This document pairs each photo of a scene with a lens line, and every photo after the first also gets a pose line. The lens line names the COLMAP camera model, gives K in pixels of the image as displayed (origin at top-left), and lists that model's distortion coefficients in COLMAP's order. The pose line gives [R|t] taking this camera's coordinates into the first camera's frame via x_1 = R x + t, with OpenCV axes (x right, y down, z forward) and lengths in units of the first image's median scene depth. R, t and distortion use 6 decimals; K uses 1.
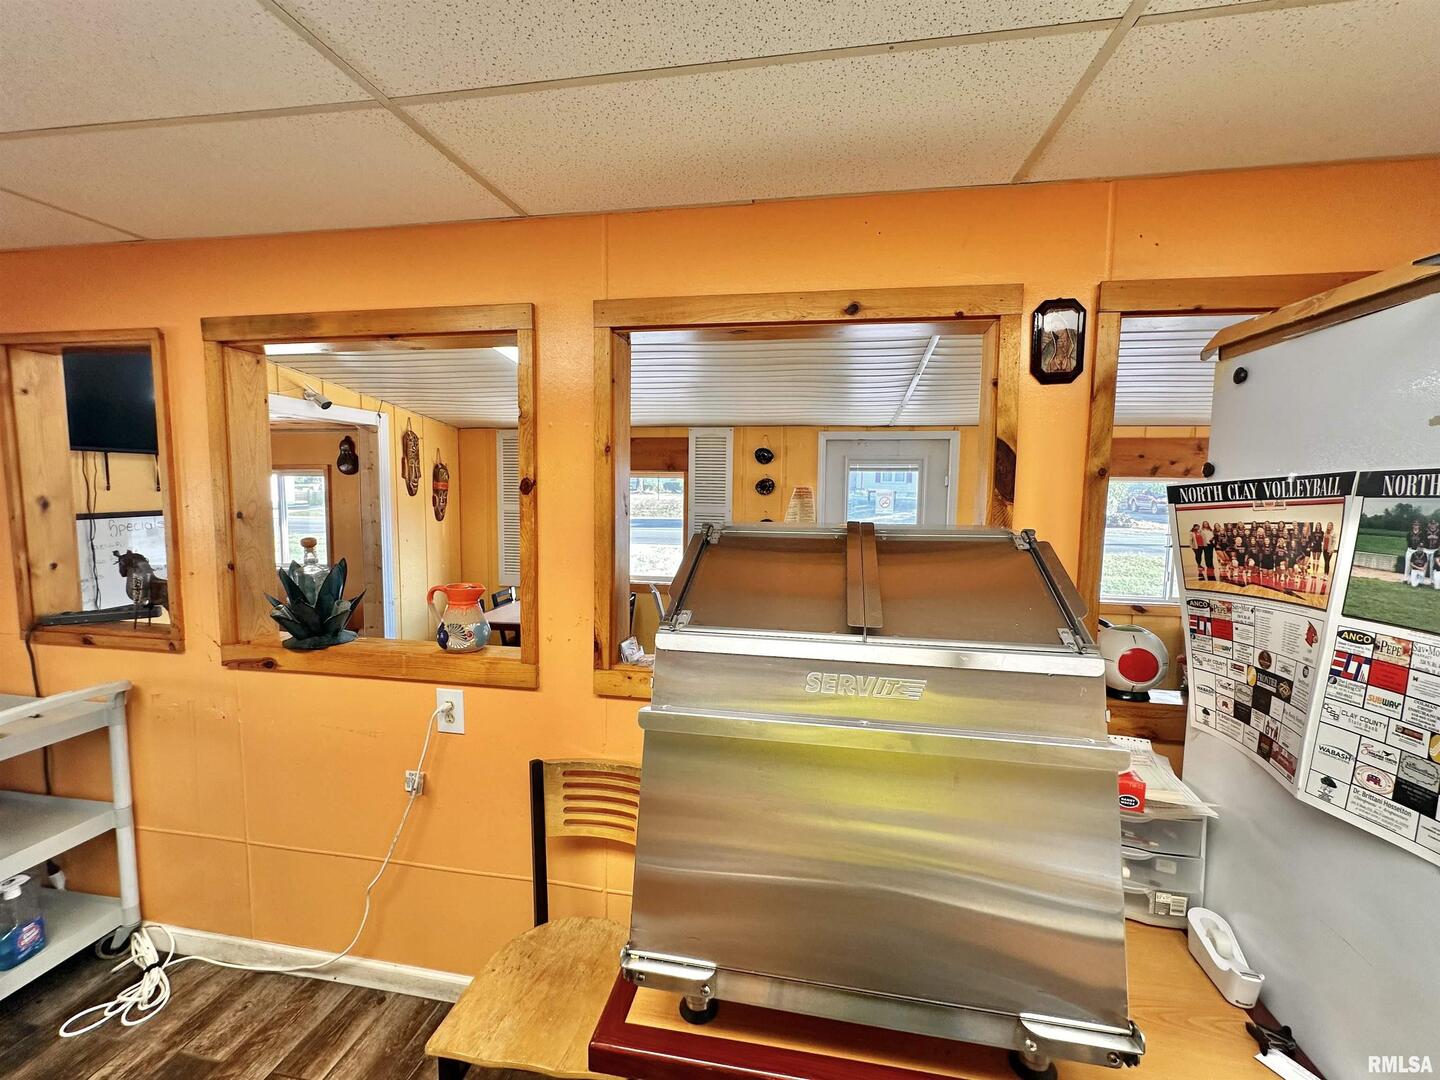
lens RADIAL K [[579.4, 0, 733.1], [0, 579.4, 533.8], [0, 0, 1]] dist [-0.003857, 0.001119]
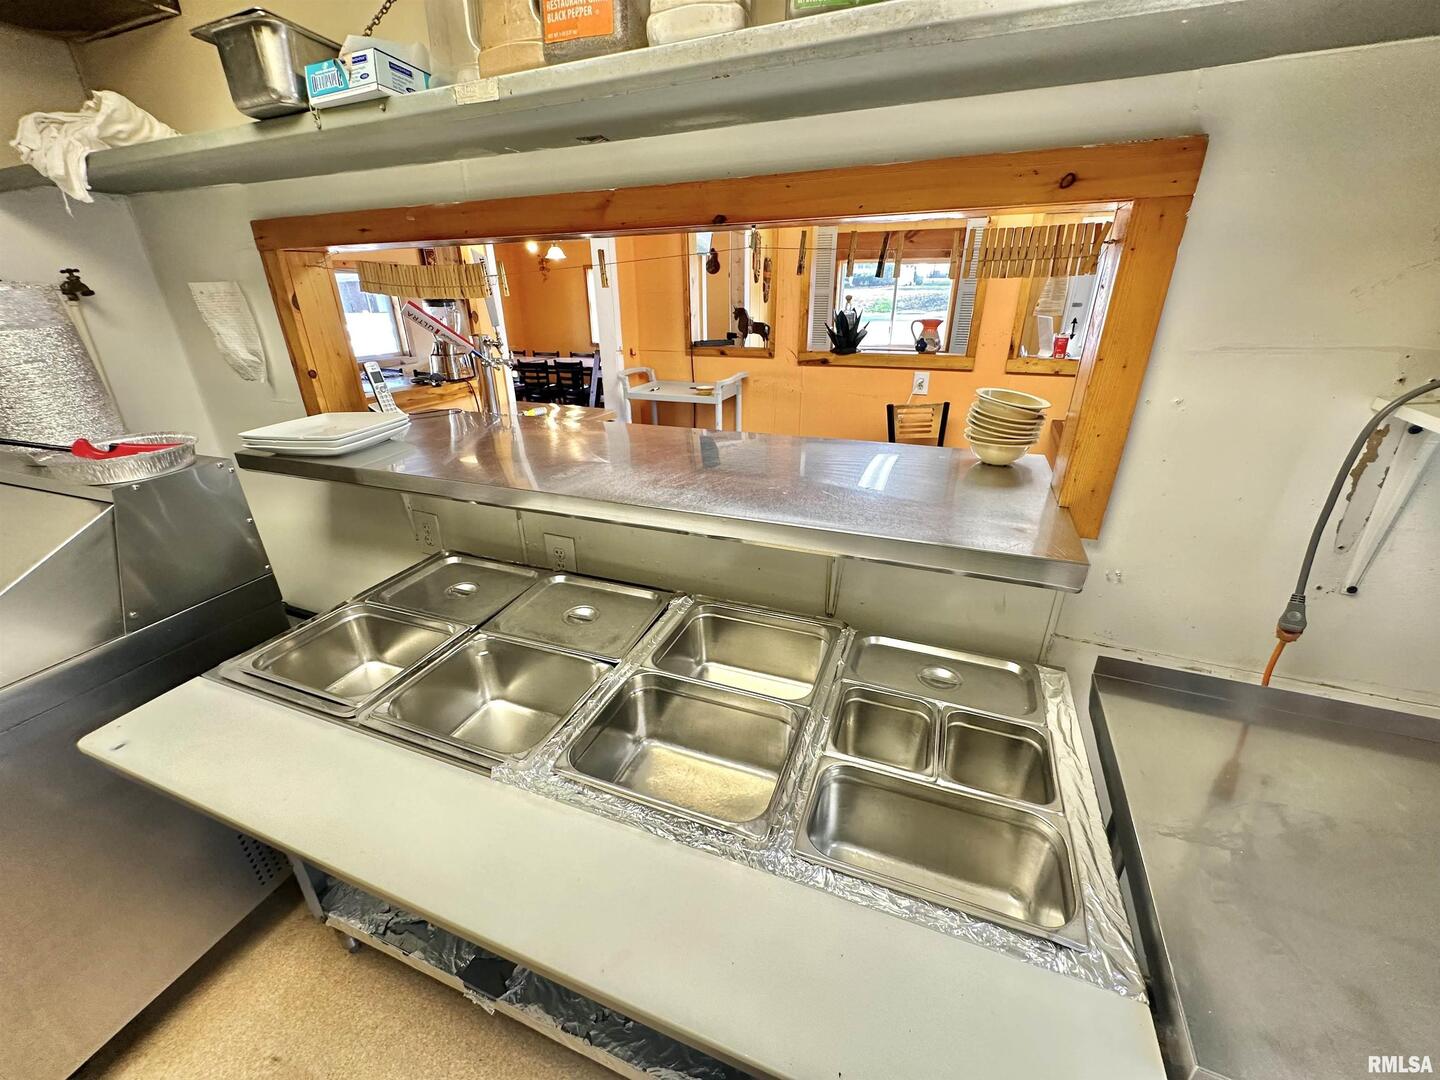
lens RADIAL K [[579.4, 0, 721.6], [0, 579.4, 538.4], [0, 0, 1]] dist [-0.003857, 0.001119]
pose [[0.975455, 0.064914, -0.210411, -1.108702], [0.007402, 0.945353, 0.325964, 0.234664], [0.220072, -0.319521, 0.921670, -1.921377]]
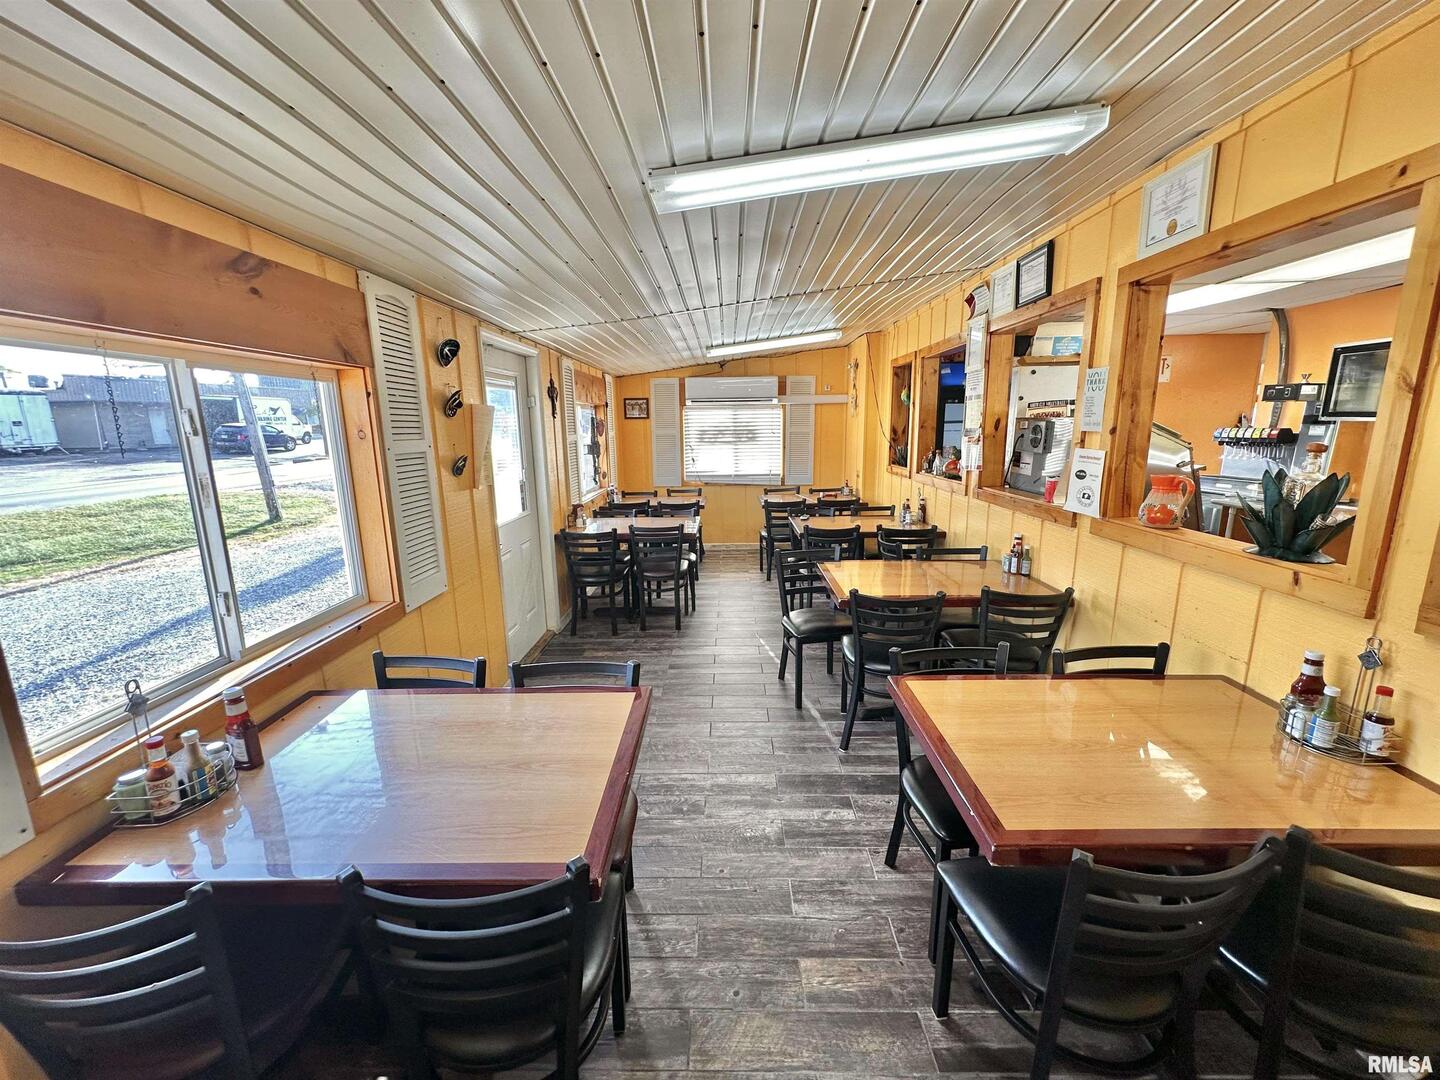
lens RADIAL K [[579.4, 0, 721.8], [0, 579.4, 540.8], [0, 0, 1]] dist [-0.003857, 0.001119]
pose [[-0.135757, -0.211018, 0.968009, -2.552721], [0.088517, 0.970564, 0.223989, -0.225768], [-0.986780, 0.116094, -0.113082, 3.389624]]
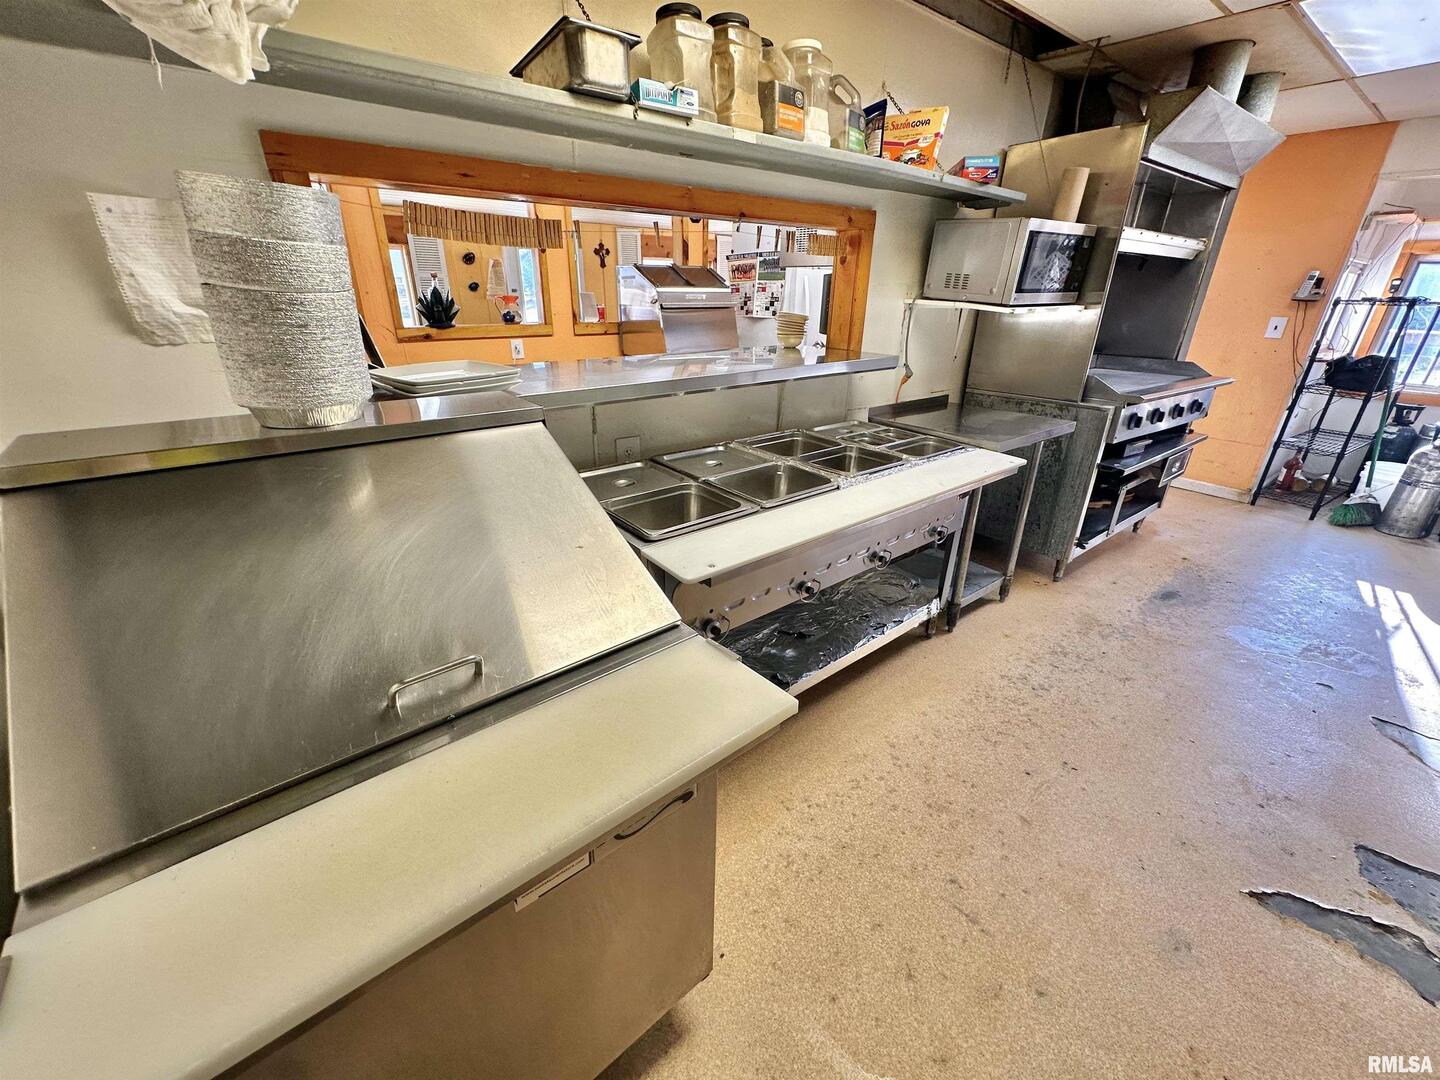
lens RADIAL K [[579.4, 0, 725.8], [0, 579.4, 531.6], [0, 0, 1]] dist [-0.003857, 0.001119]
pose [[0.664392, -0.294838, 0.686770, -2.835951], [0.050882, 0.934610, 0.352015, 0.326349], [-0.745650, -0.198931, 0.635950, -2.151245]]
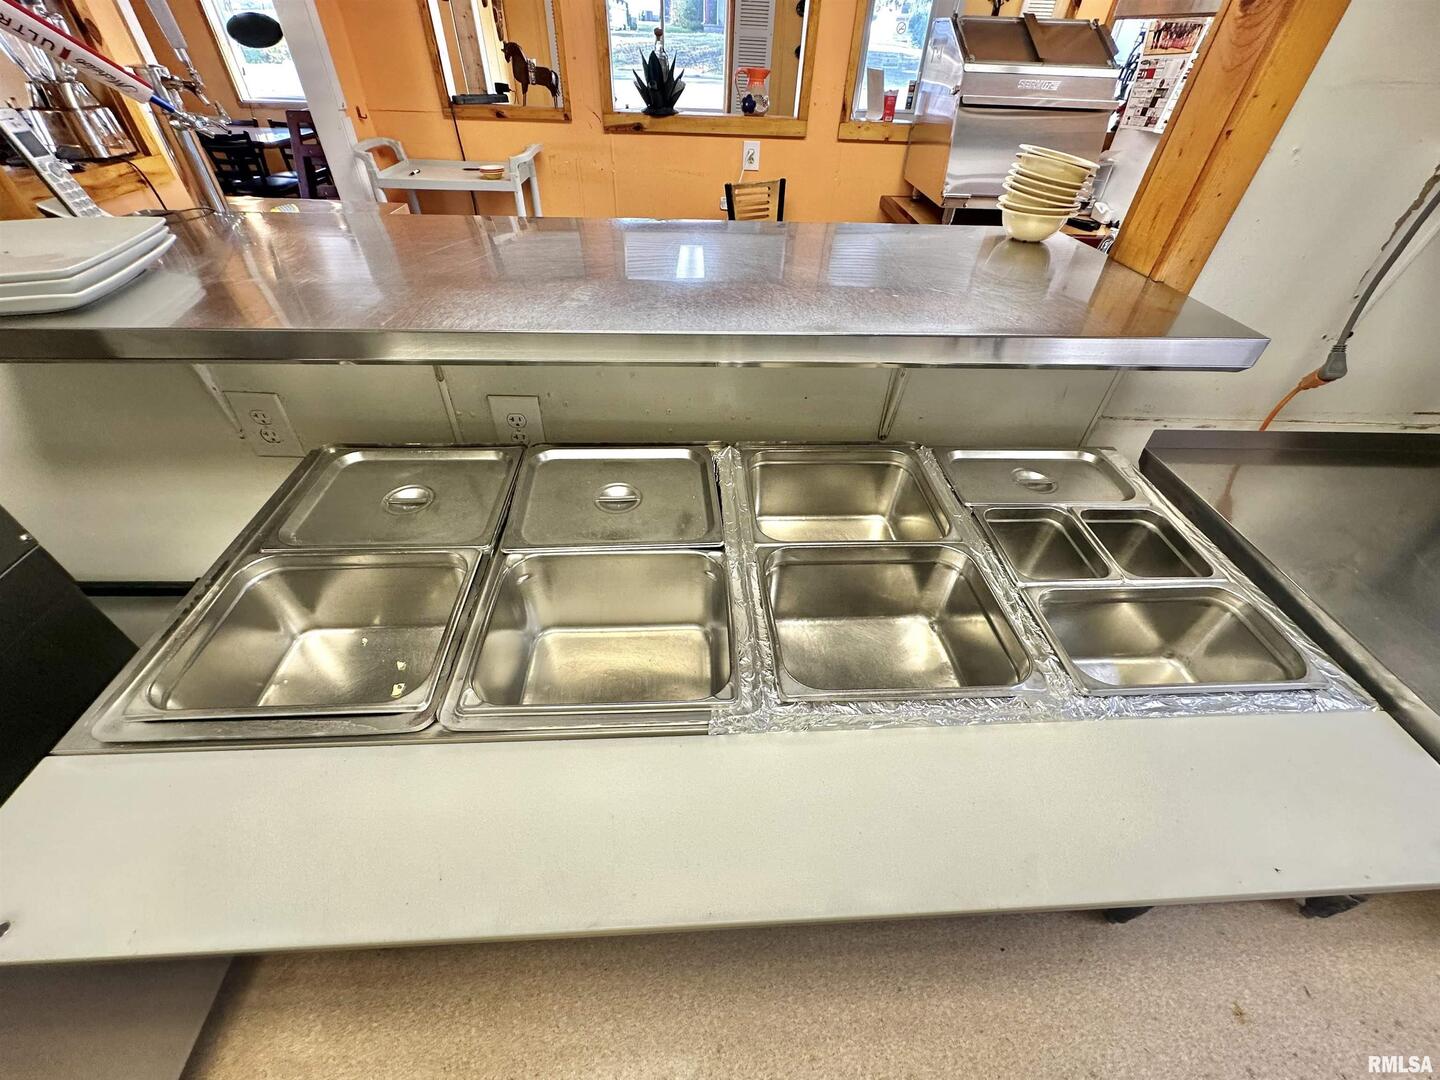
lens RADIAL K [[579.4, 0, 718.4], [0, 579.4, 537.5], [0, 0, 1]] dist [-0.003857, 0.001119]
pose [[0.978345, -0.121153, 0.167818, -1.619826], [-0.003562, 0.800818, 0.598898, 0.278476], [-0.206950, -0.586526, 0.783045, -1.719147]]
